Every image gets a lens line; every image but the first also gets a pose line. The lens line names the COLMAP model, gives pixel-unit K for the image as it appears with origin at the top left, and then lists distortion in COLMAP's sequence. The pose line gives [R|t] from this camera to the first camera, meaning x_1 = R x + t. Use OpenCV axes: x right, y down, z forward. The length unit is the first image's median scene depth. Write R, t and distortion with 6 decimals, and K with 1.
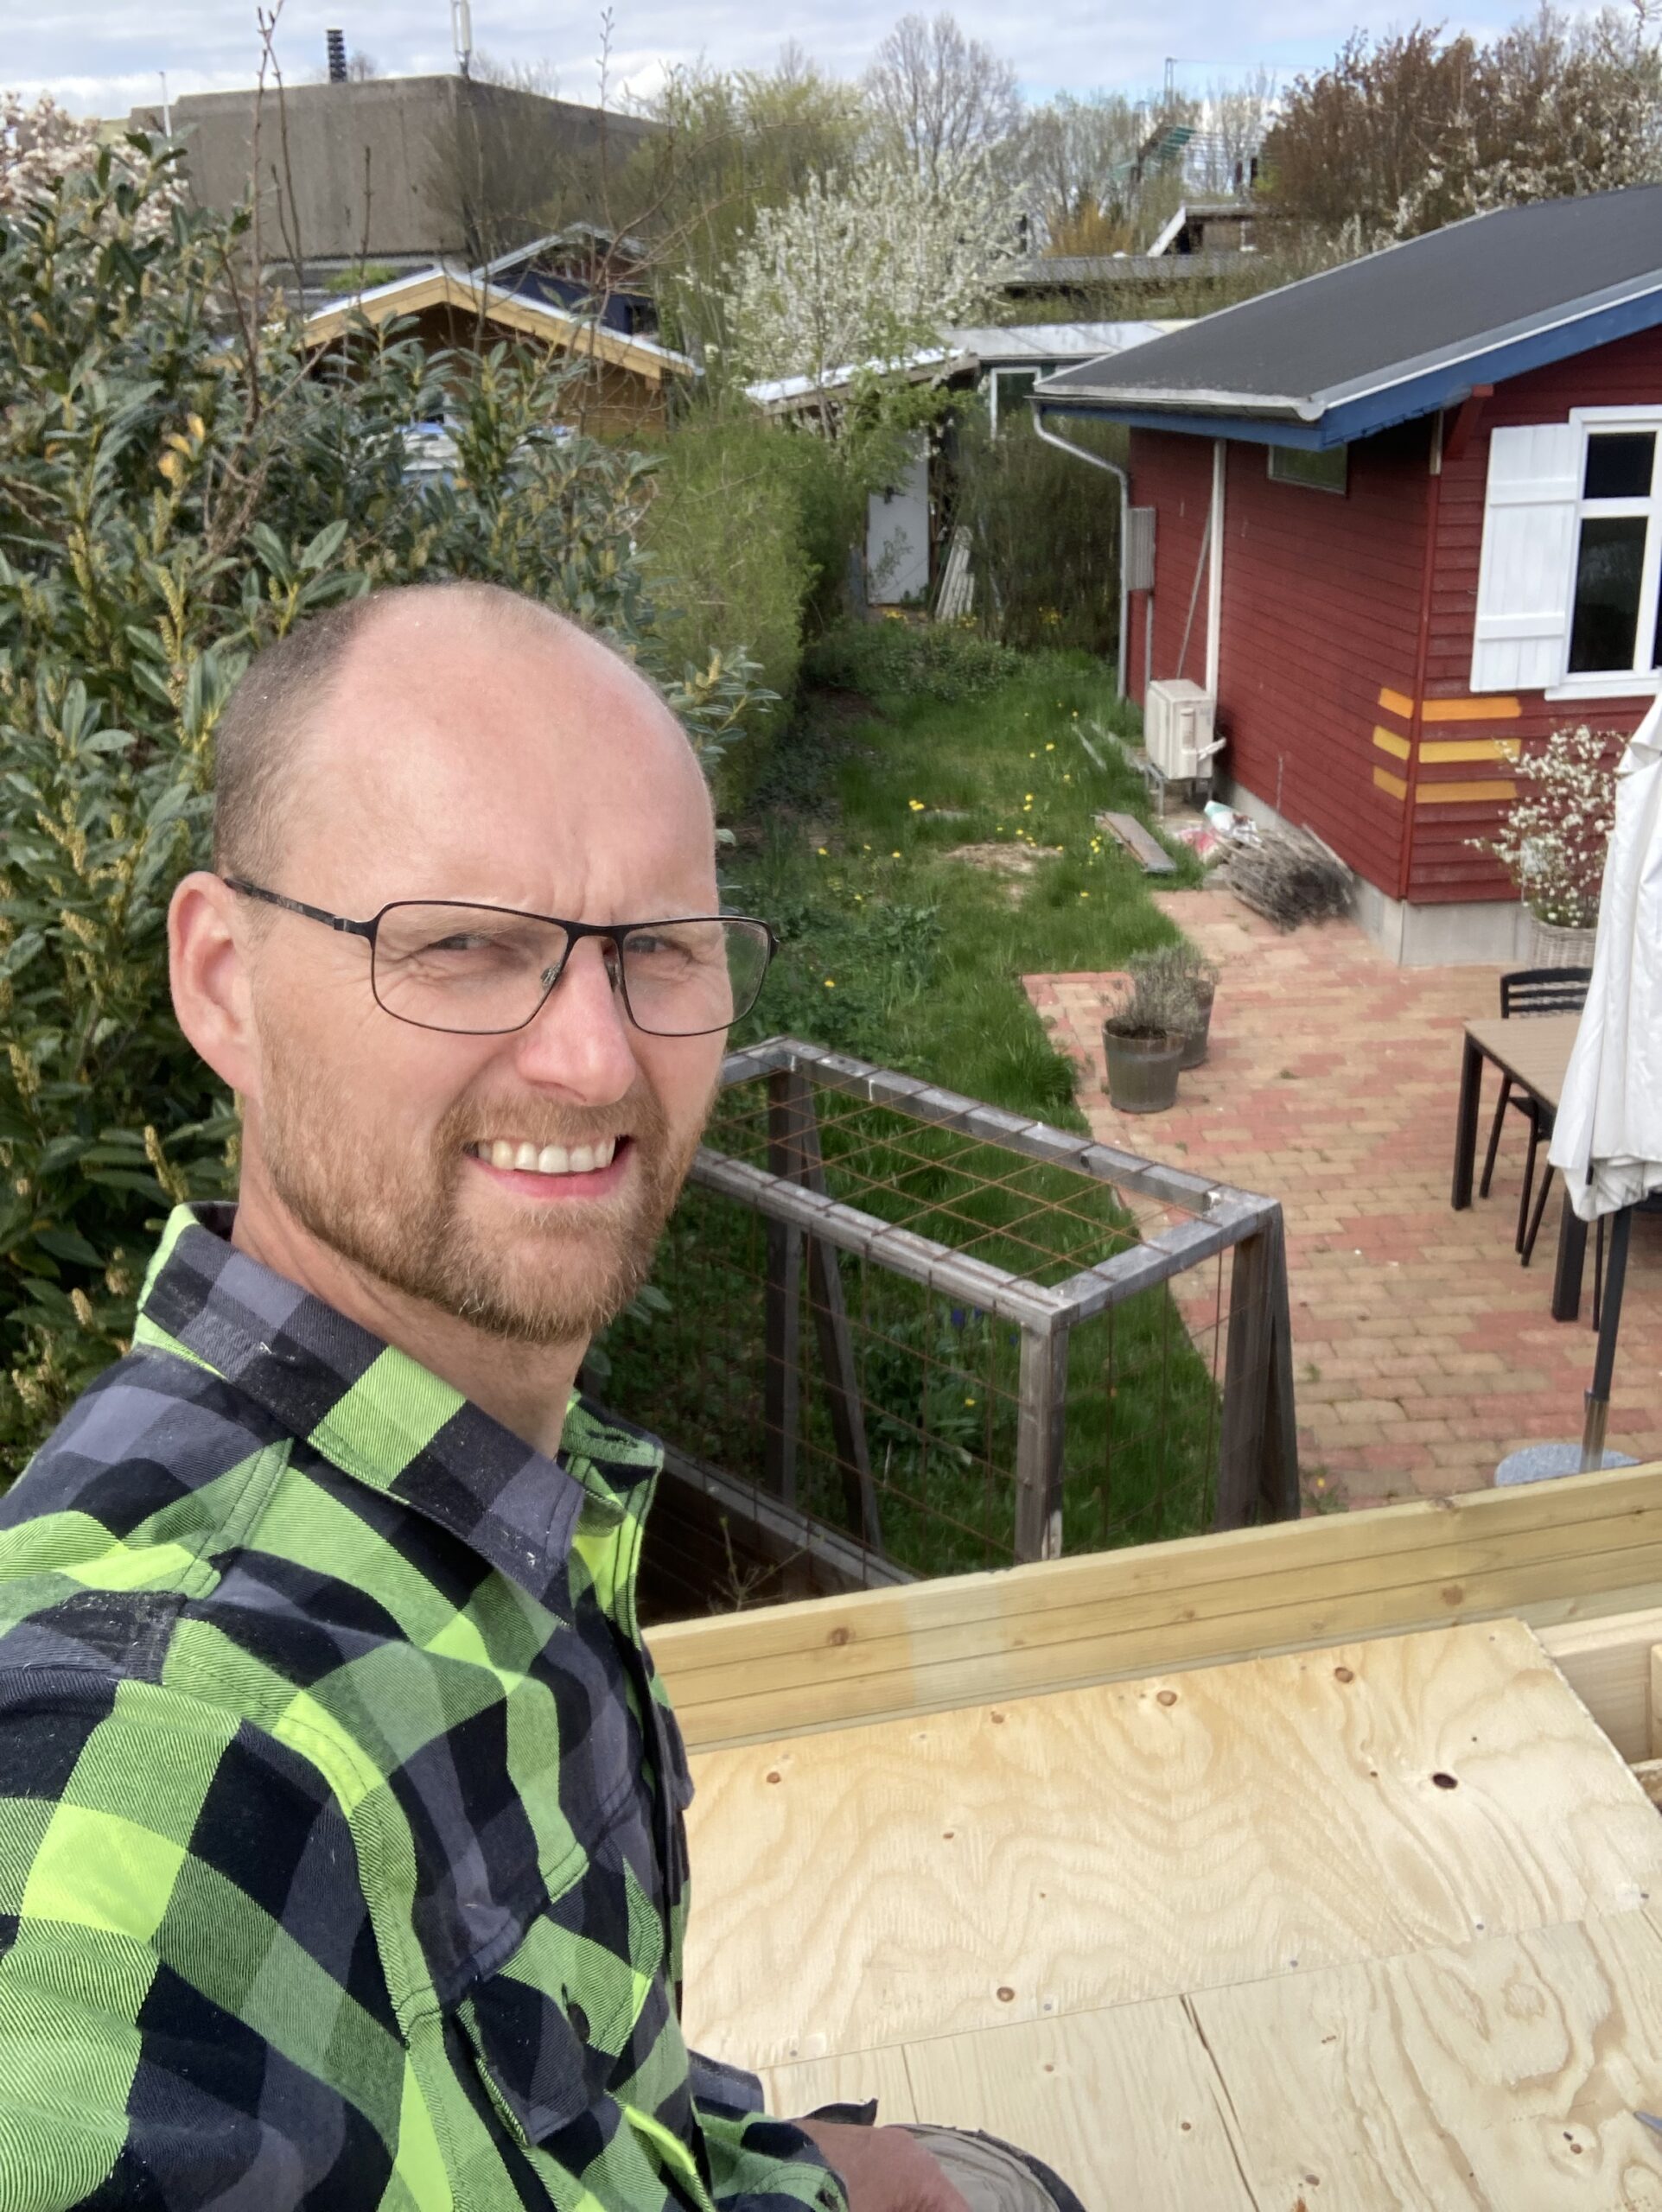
lens RADIAL K [[2066.0, 0, 816.7], [0, 2066.0, 1107.4], [0, 0, 1]] dist [-0.021859, 0.000000]
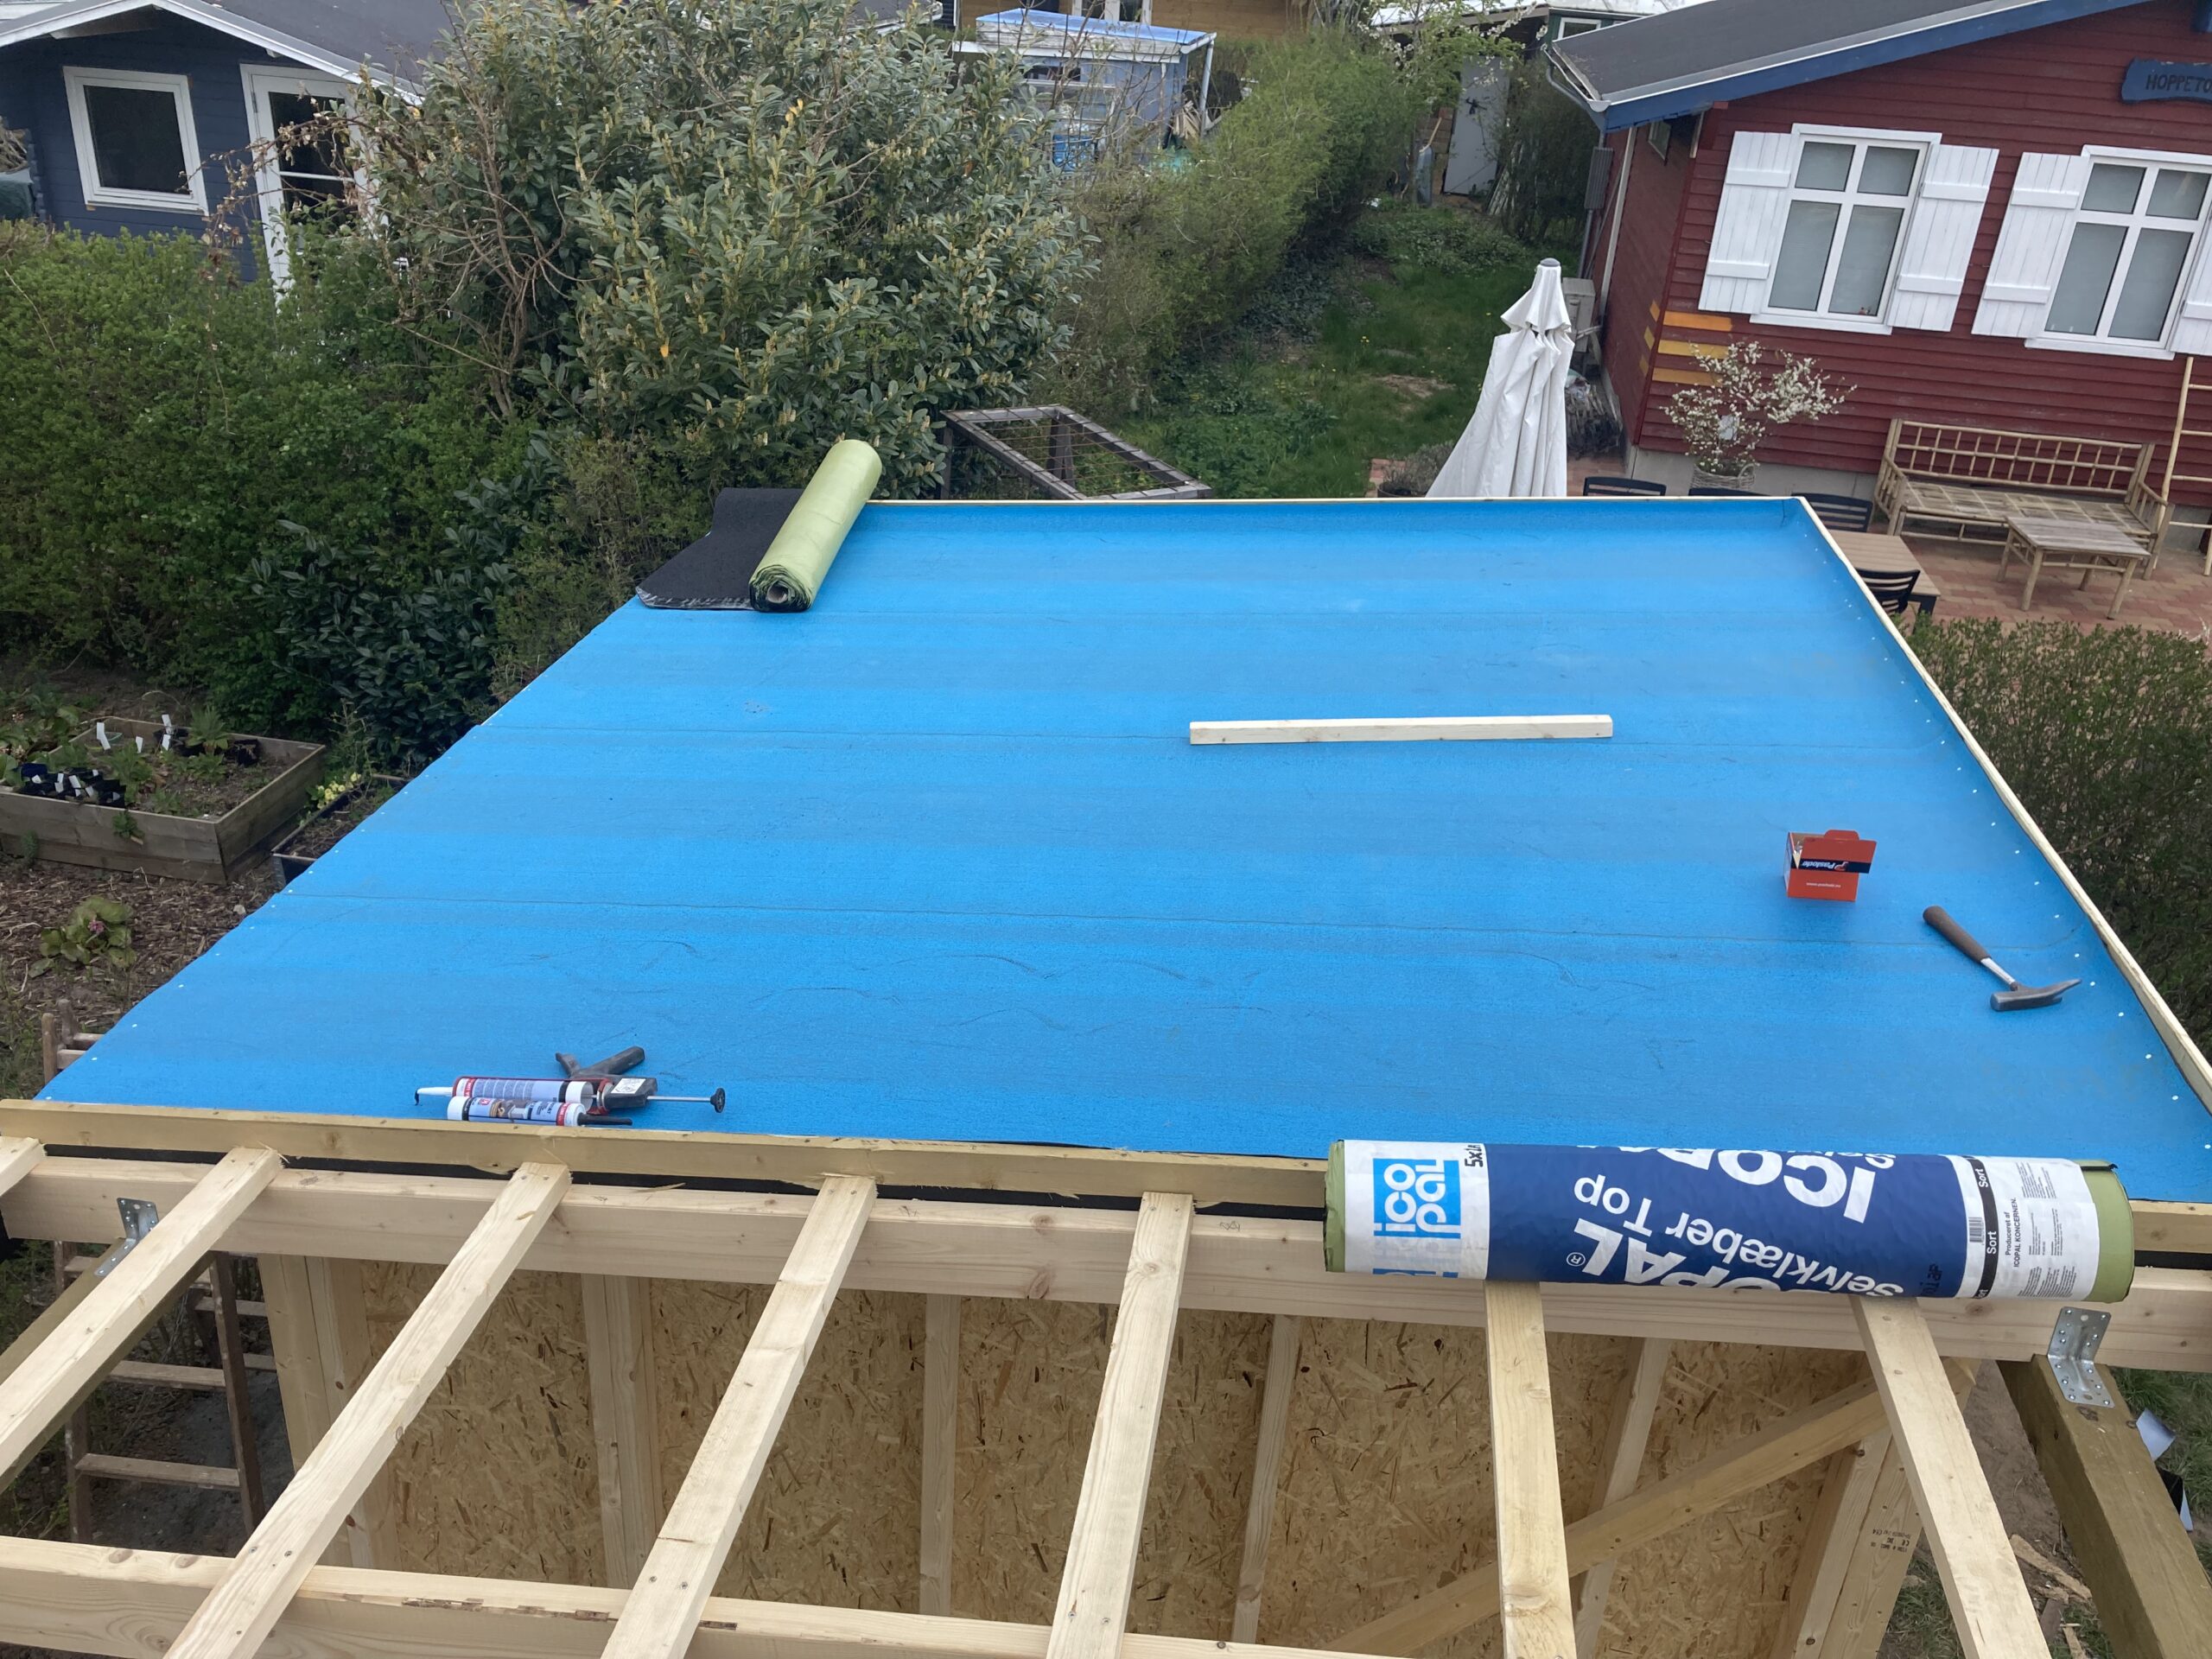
lens RADIAL K [[1787.9, 0, 1121.3], [0, 1787.9, 815.7], [0, 0, 1]] dist [0.053980, -0.077572]
pose [[0.966551, 0.192712, -0.169236, 0.204937], [-0.172242, 0.976649, 0.128410, 0.061921], [0.190030, -0.094965, 0.977175, -0.394999]]
